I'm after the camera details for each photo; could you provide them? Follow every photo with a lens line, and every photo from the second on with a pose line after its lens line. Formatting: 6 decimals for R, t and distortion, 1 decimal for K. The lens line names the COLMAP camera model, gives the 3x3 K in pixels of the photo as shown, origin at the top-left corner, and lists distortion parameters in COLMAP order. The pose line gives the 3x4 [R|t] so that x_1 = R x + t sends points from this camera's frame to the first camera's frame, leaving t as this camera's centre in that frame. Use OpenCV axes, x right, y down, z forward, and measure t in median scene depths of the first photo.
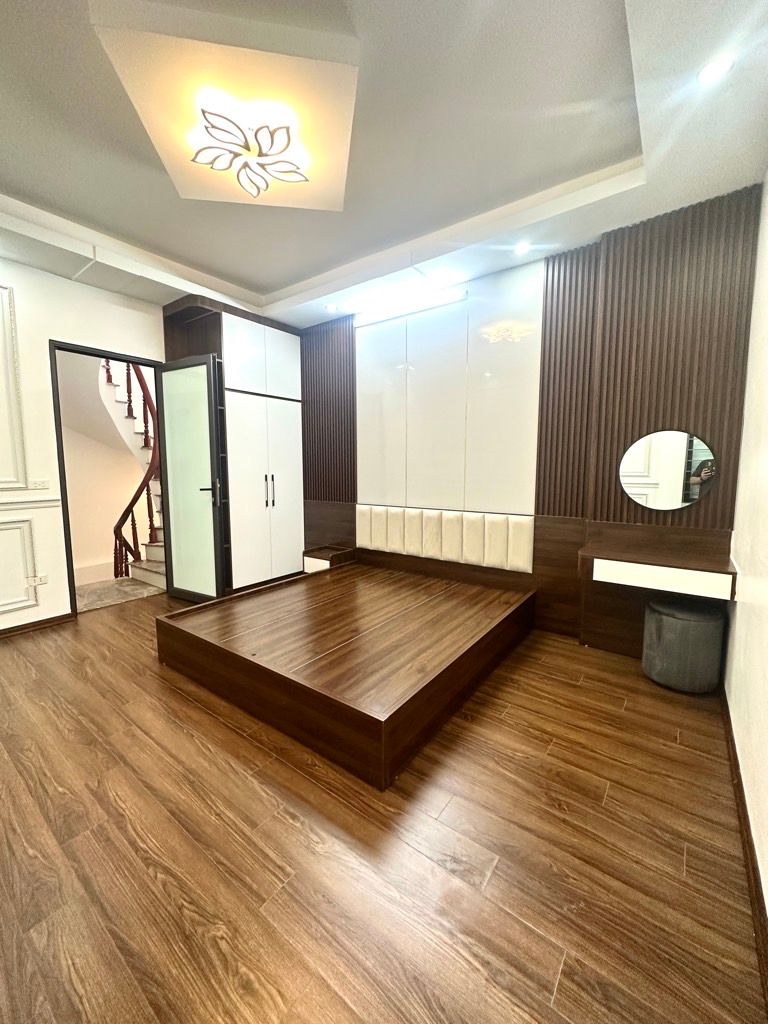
lens RADIAL K [[406.6, 0, 382.9], [0, 406.6, 509.5], [0, 0, 1]] dist [-0.007065, 0.002921]
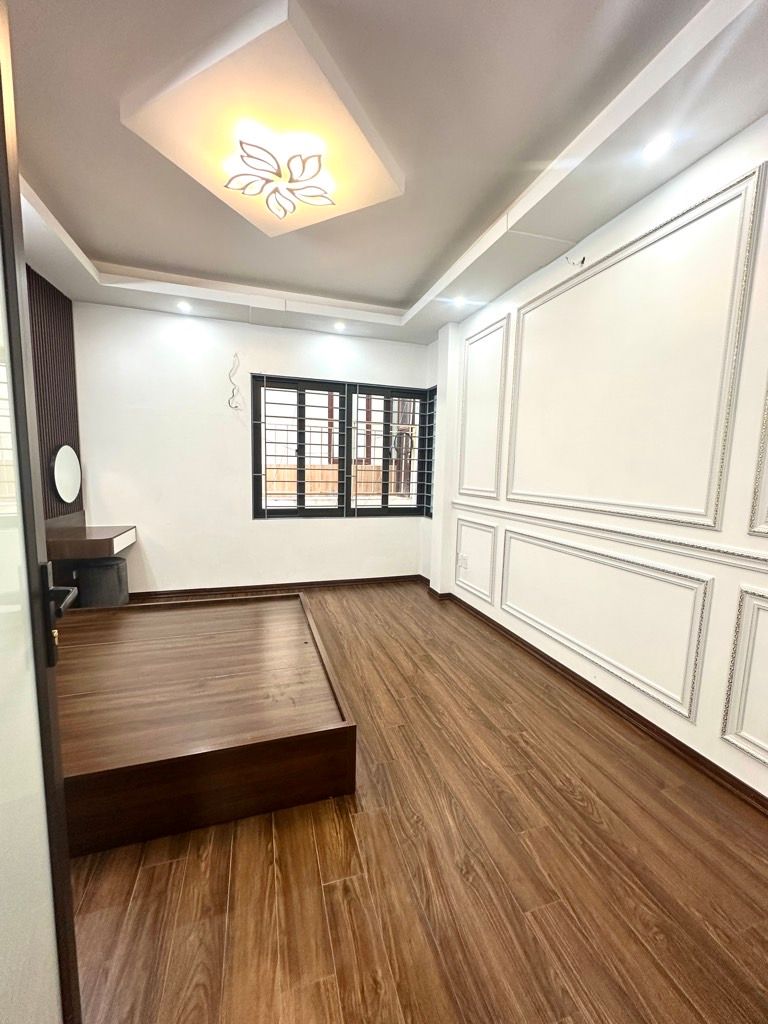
lens RADIAL K [[406.6, 0, 381.0], [0, 406.6, 516.7], [0, 0, 1]] dist [-0.007065, 0.002921]
pose [[-0.805997, -0.077908, 0.586770, -1.302920], [0.048170, 0.979379, 0.196203, -0.236772], [-0.589956, 0.186404, -0.785624, 1.964401]]
